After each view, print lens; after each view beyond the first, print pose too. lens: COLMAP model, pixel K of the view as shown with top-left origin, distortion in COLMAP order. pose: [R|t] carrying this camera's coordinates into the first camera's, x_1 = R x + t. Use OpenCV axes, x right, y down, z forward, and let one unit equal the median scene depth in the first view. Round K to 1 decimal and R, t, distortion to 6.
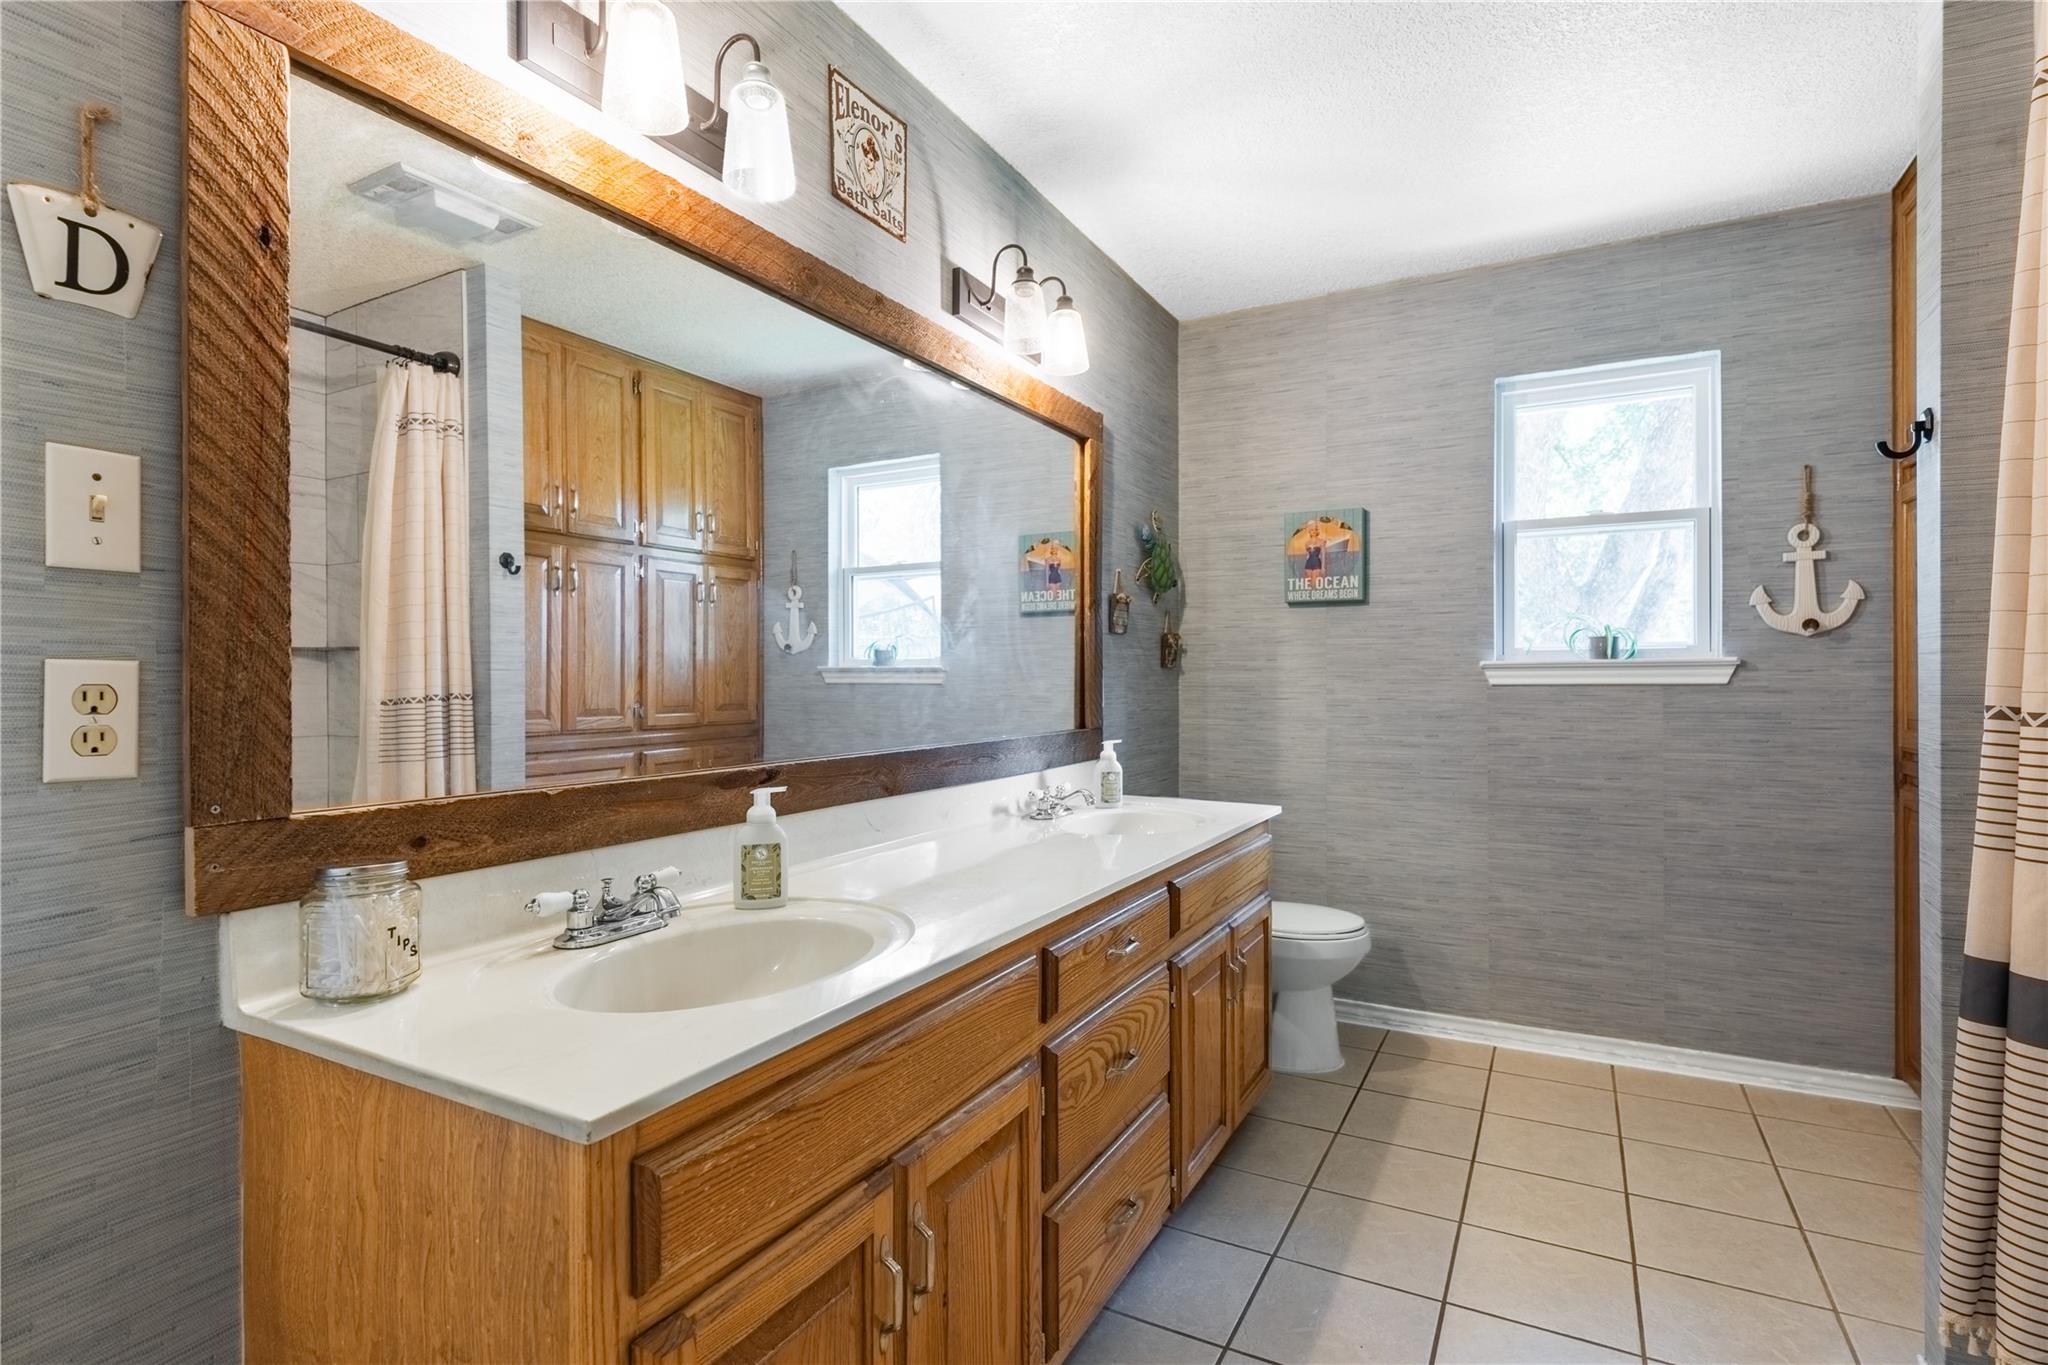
lens RADIAL K [[1013.6, 0, 1024.0], [0, 1013.6, 682.5], [0, 0, 1]] dist [-0.003480, -0.000290]
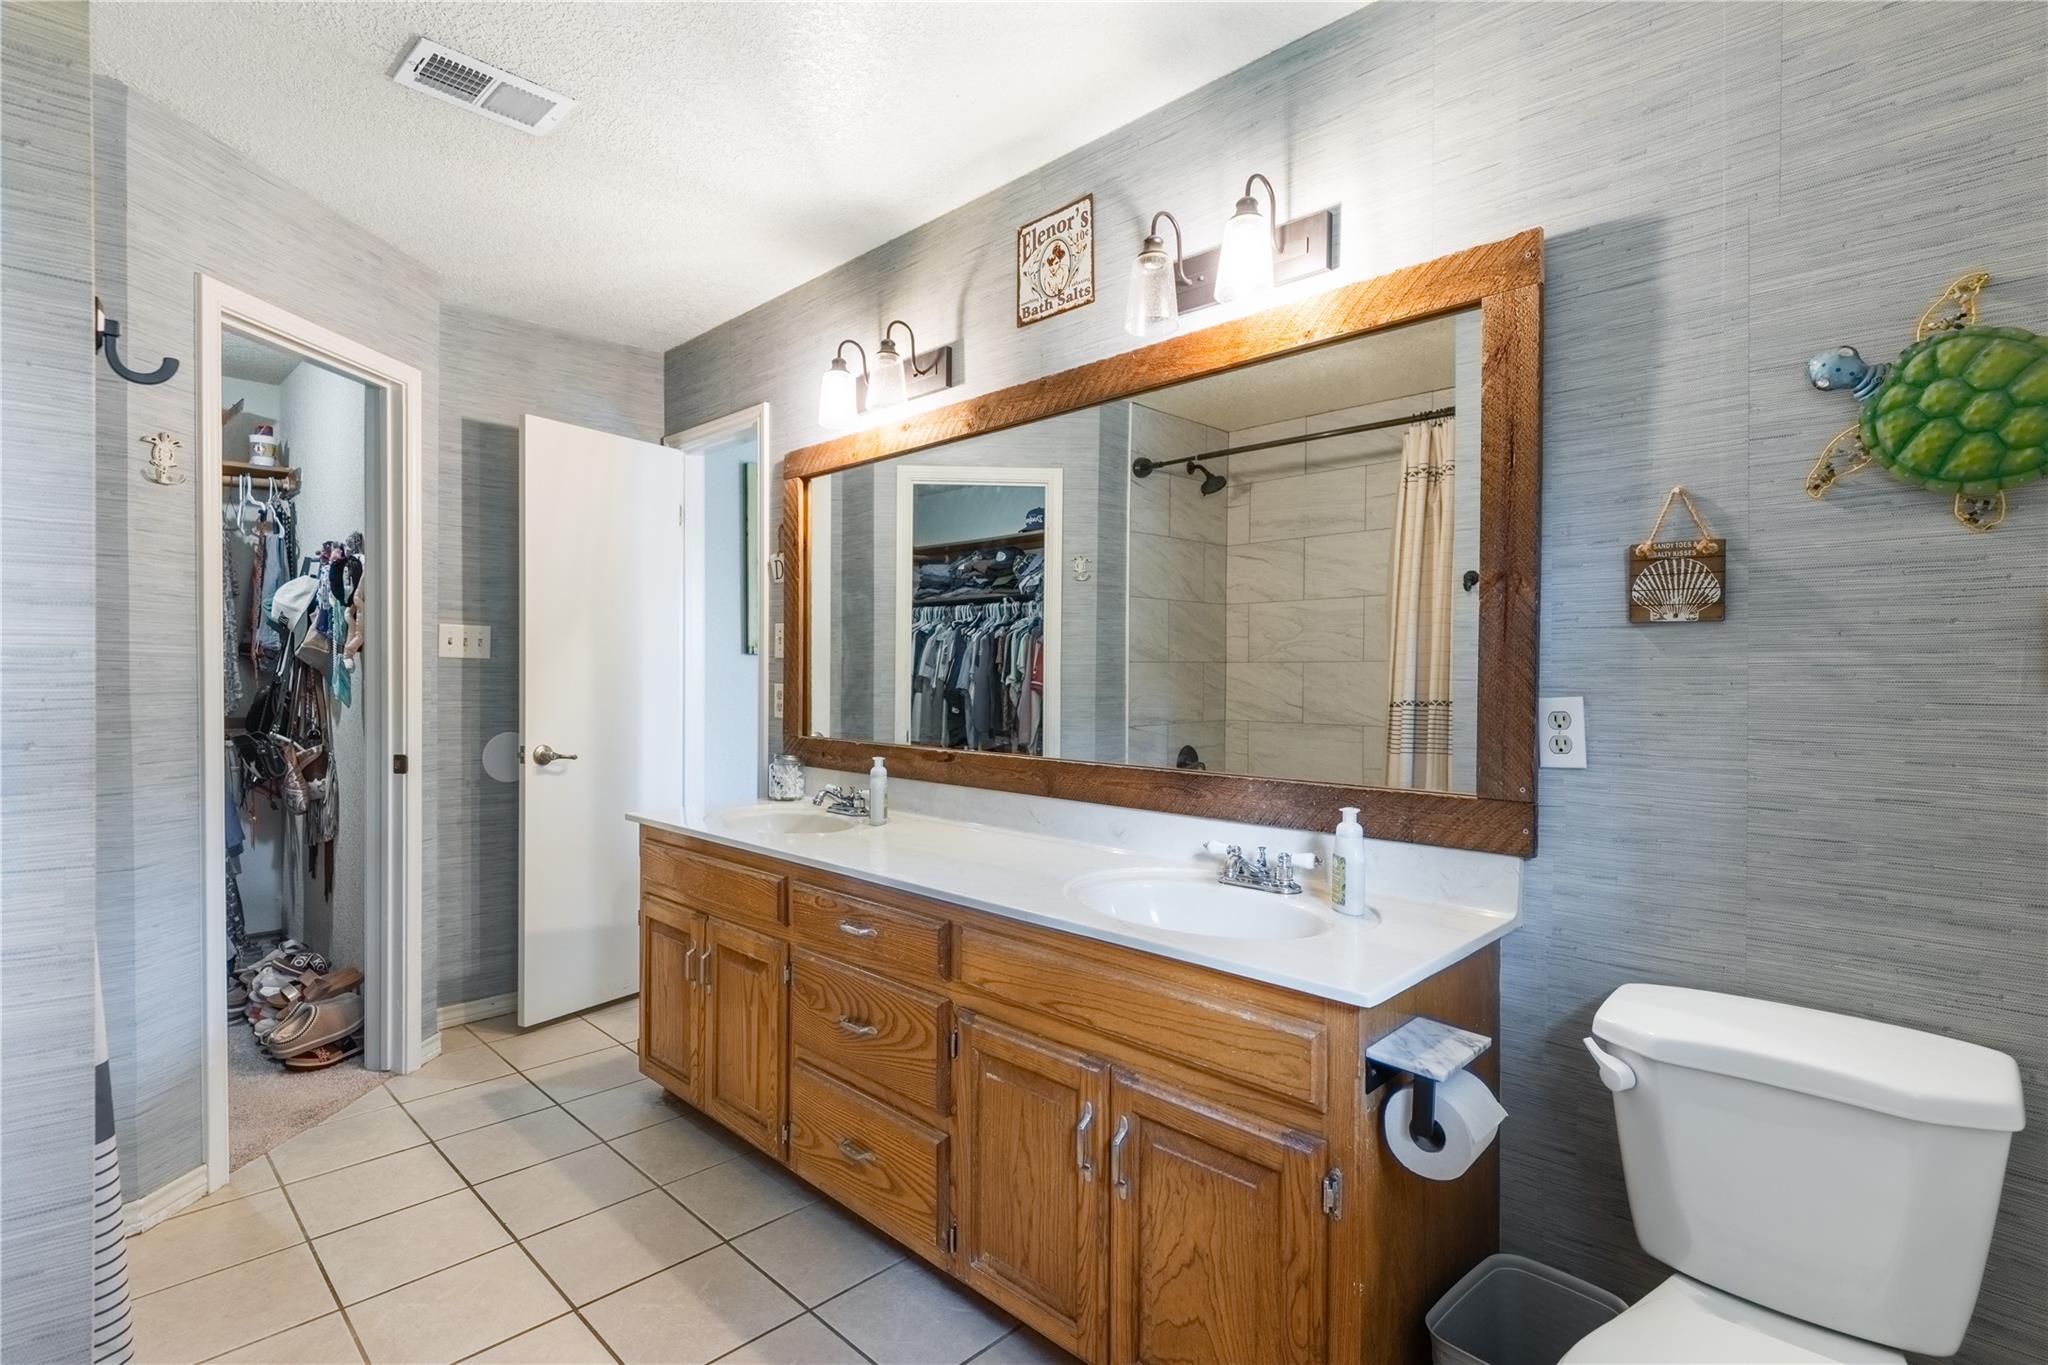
lens RADIAL K [[965.4, 0, 1024.0], [0, 965.4, 682.5], [0, 0, 1]] dist [0.001860, 0.000100]
pose [[-0.266647, 0.018032, -0.963625, 0.965127], [-0.001087, 0.999819, 0.019010, -0.042213], [0.963794, 0.006116, -0.266580, 1.266487]]
